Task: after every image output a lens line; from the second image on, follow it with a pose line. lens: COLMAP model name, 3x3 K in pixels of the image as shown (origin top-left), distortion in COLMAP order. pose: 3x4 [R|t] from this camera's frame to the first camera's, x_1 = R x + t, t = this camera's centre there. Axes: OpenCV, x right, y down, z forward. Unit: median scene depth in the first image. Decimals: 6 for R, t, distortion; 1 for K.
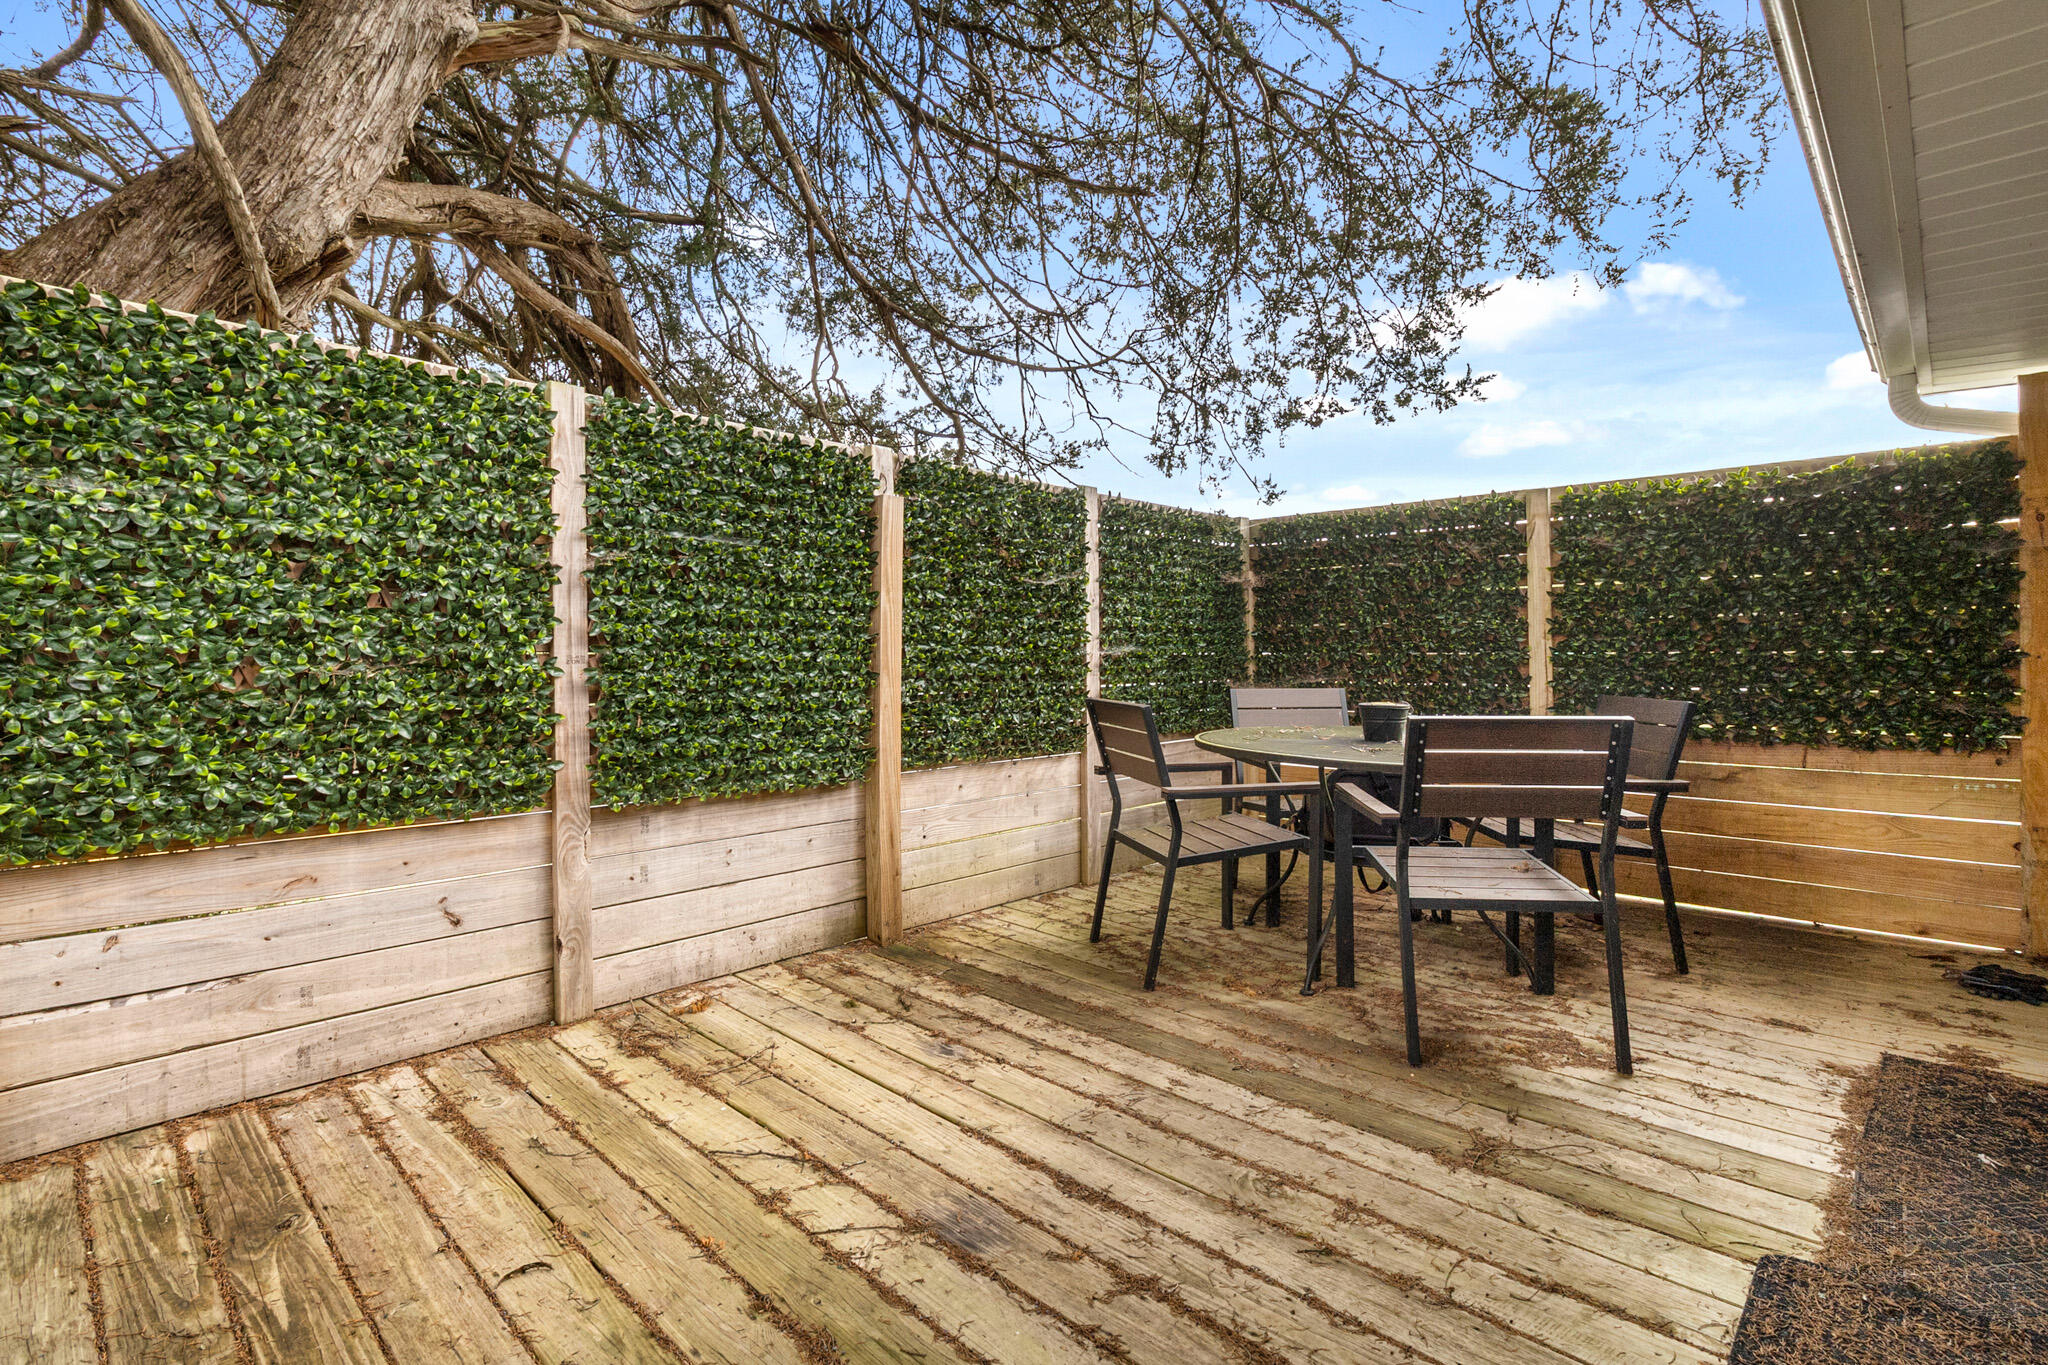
lens RADIAL K [[938.1, 0, 1024.2], [0, 938.1, 667.9], [0, 0, 1]] dist [0.008785, -0.001863]
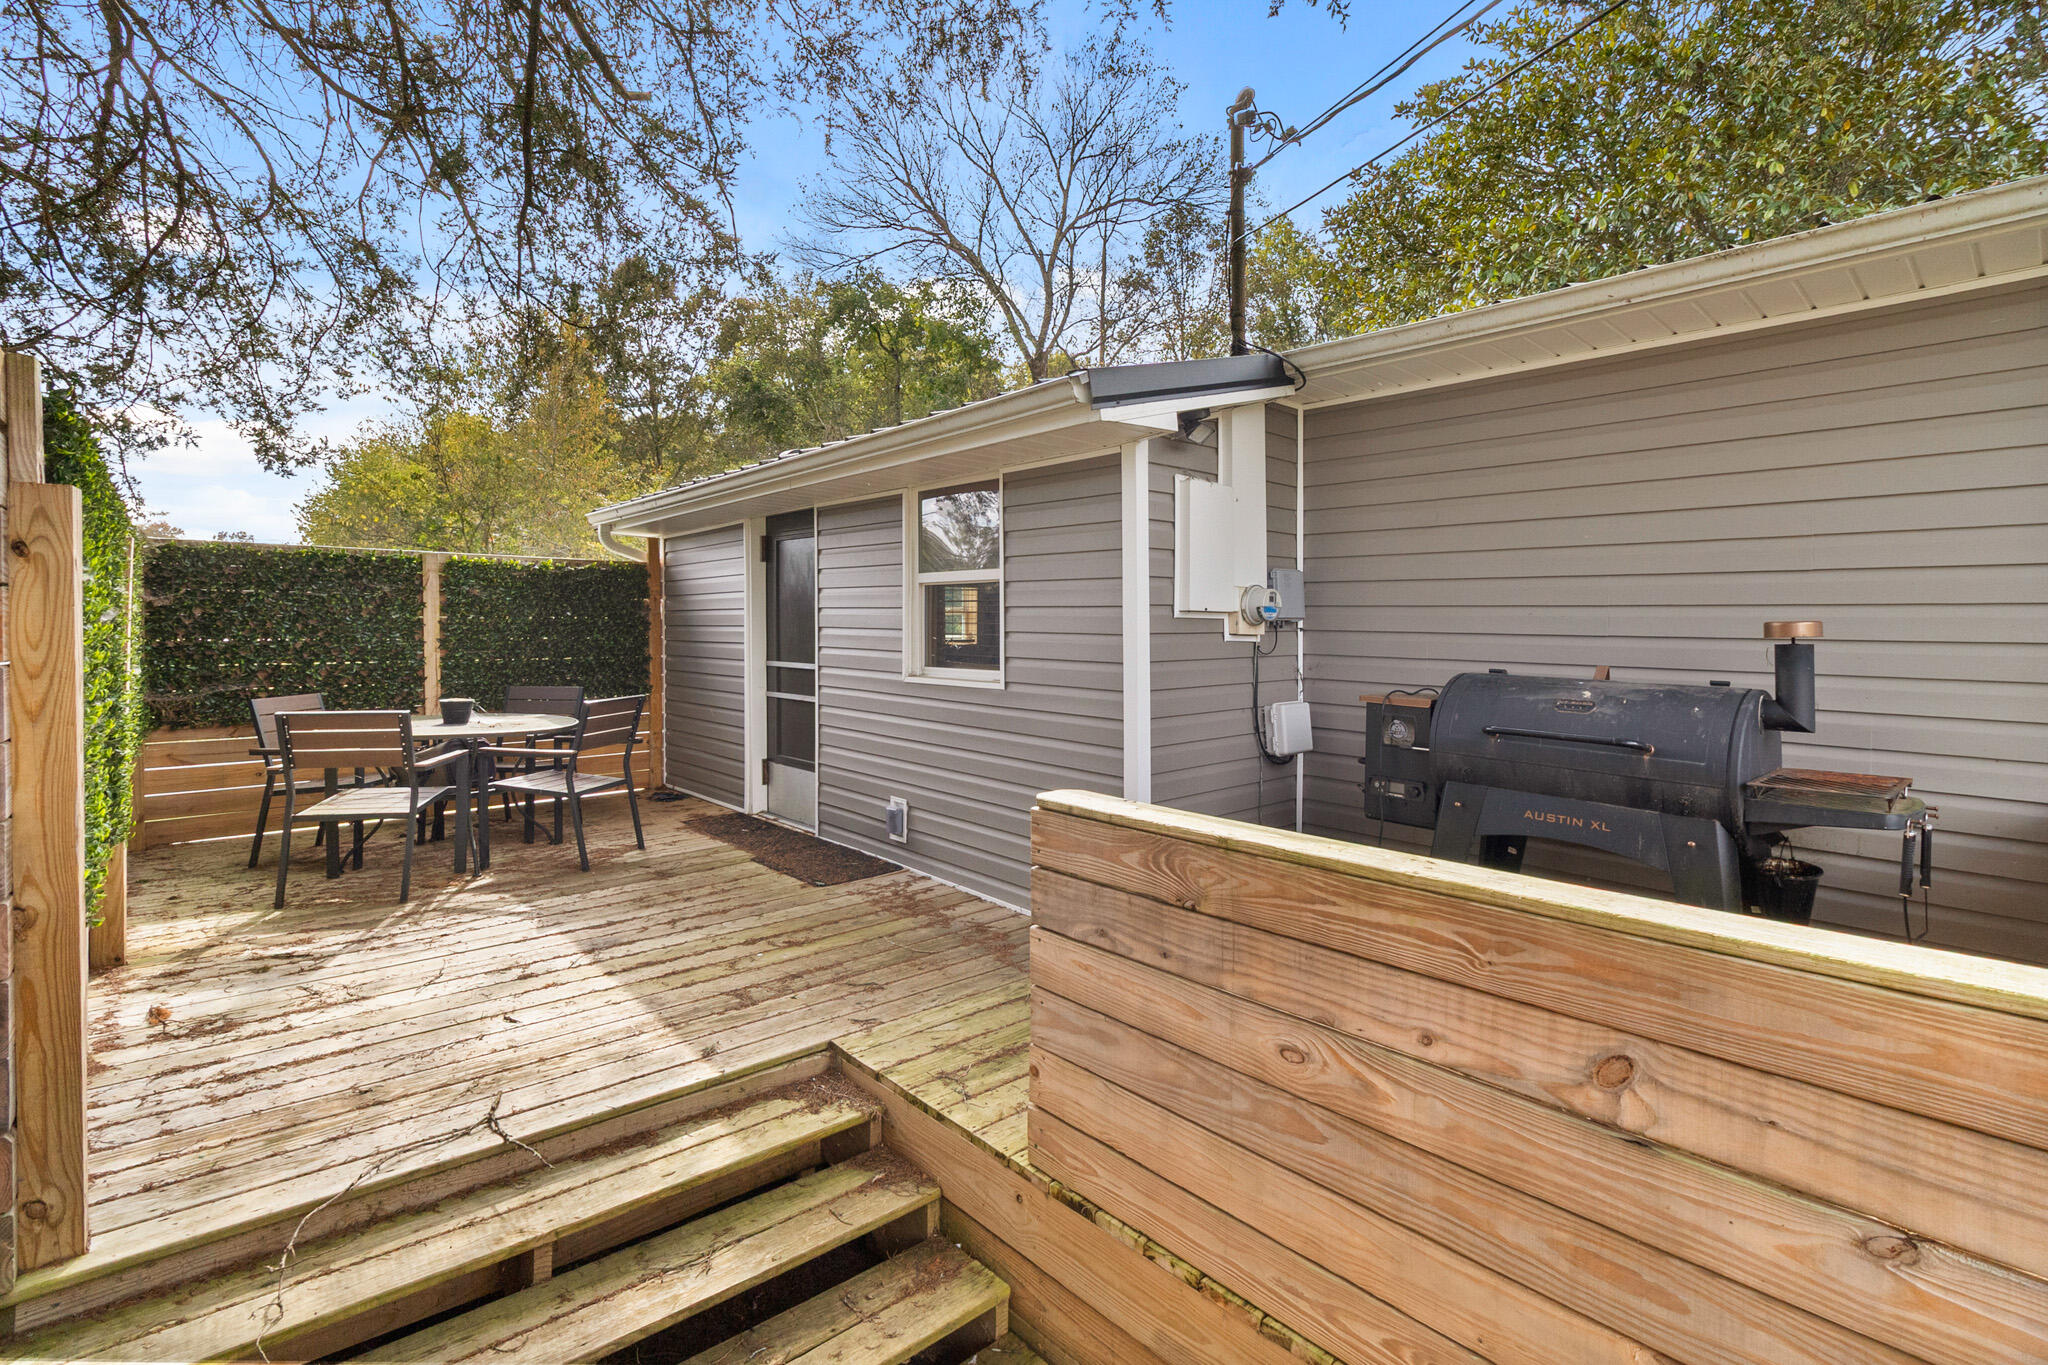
lens RADIAL K [[938.1, 0, 1025.2], [0, 938.1, 637.2], [0, 0, 1]] dist [0.008785, -0.001863]
pose [[0.075170, -0.005250, 0.997157, -1.591377], [0.010952, 0.999930, 0.004438, -0.089758], [-0.997111, 0.010587, 0.075222, -0.119152]]
